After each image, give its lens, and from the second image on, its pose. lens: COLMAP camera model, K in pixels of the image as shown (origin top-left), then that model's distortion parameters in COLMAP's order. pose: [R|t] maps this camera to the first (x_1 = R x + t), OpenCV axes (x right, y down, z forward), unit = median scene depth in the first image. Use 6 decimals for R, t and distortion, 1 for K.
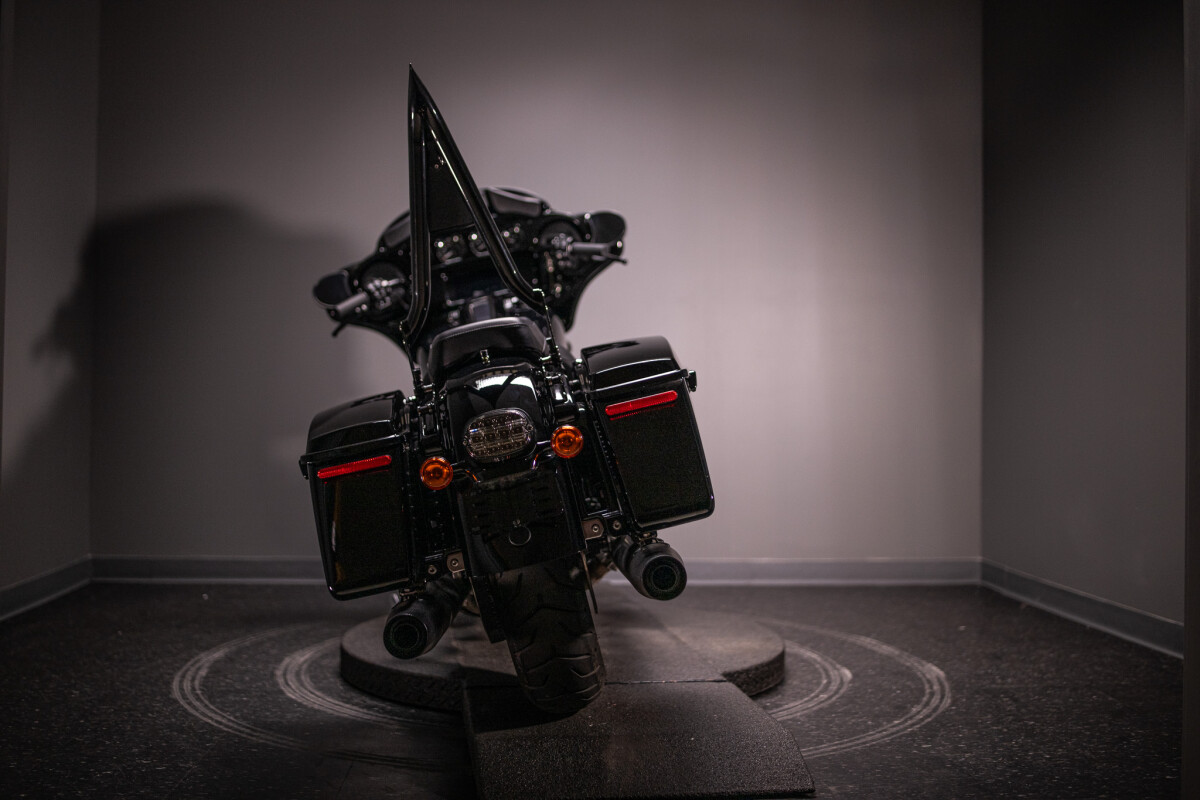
lens RADIAL K [[1204.2, 0, 601.1], [0, 1204.2, 402.2], [0, 0, 1]] dist [-0.044642, 0.000000]
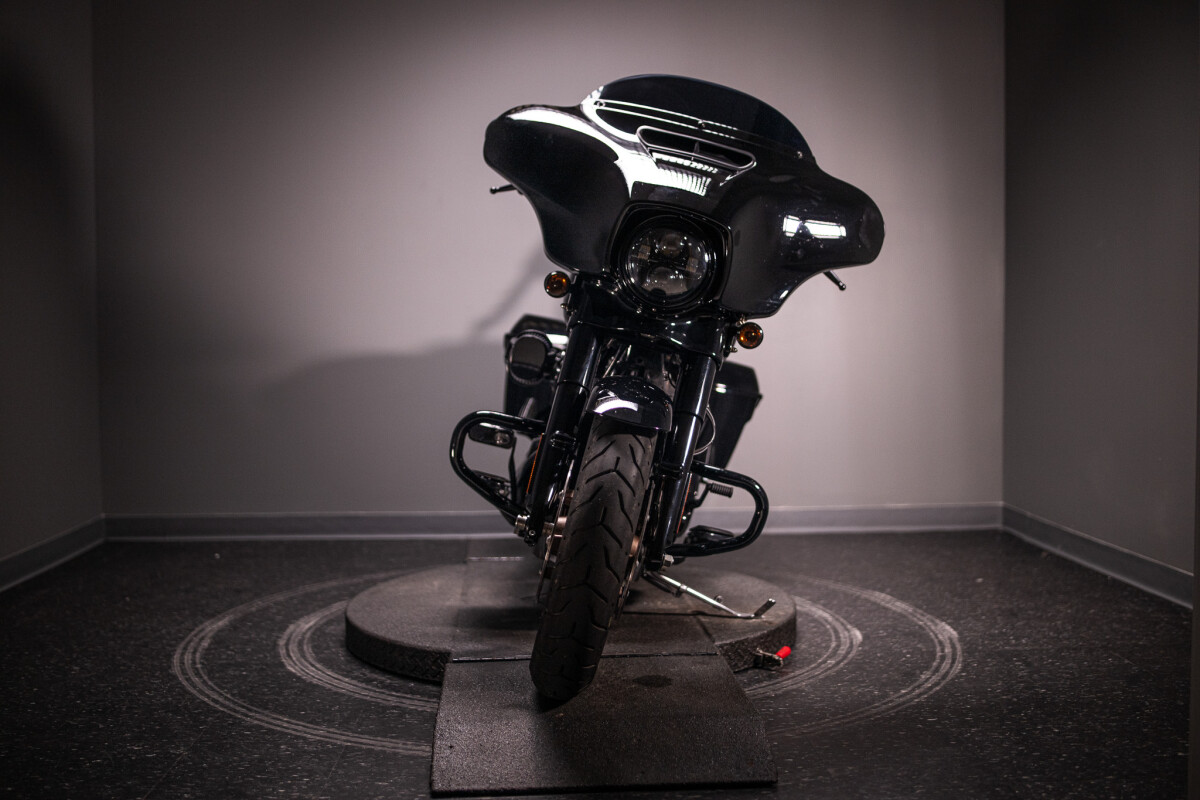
lens RADIAL K [[1204.2, 0, 603.9], [0, 1204.2, 401.4], [0, 0, 1]] dist [-0.044642, 0.000000]
pose [[0.999535, -0.016466, -0.025675, 0.028250], [0.017989, 0.998021, 0.060253, -0.030038], [0.024632, -0.060687, 0.997853, 0.028778]]
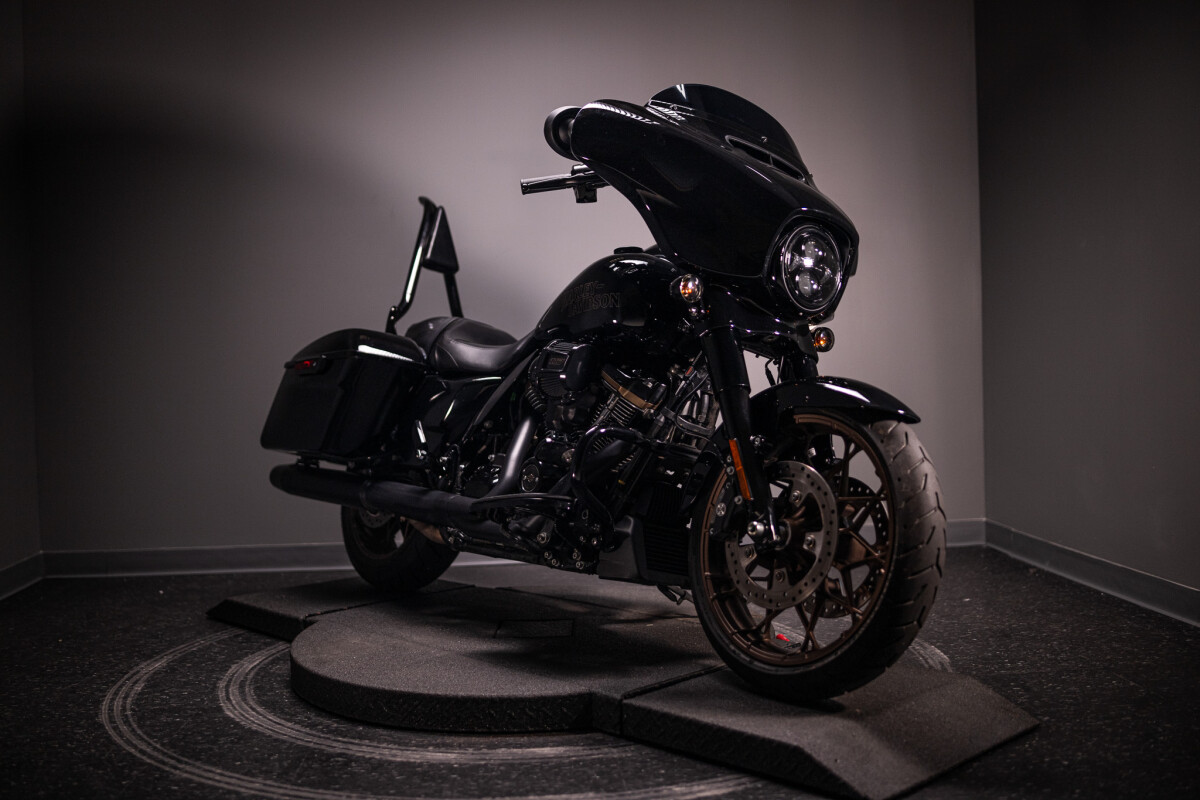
lens RADIAL K [[1204.2, 0, 593.8], [0, 1204.2, 399.6], [0, 0, 1]] dist [-0.044642, 0.000000]
pose [[0.999287, -0.037042, -0.007309, 0.032282], [0.037286, 0.998632, 0.036649, -0.015731], [0.005942, -0.036895, 0.999301, 0.098796]]
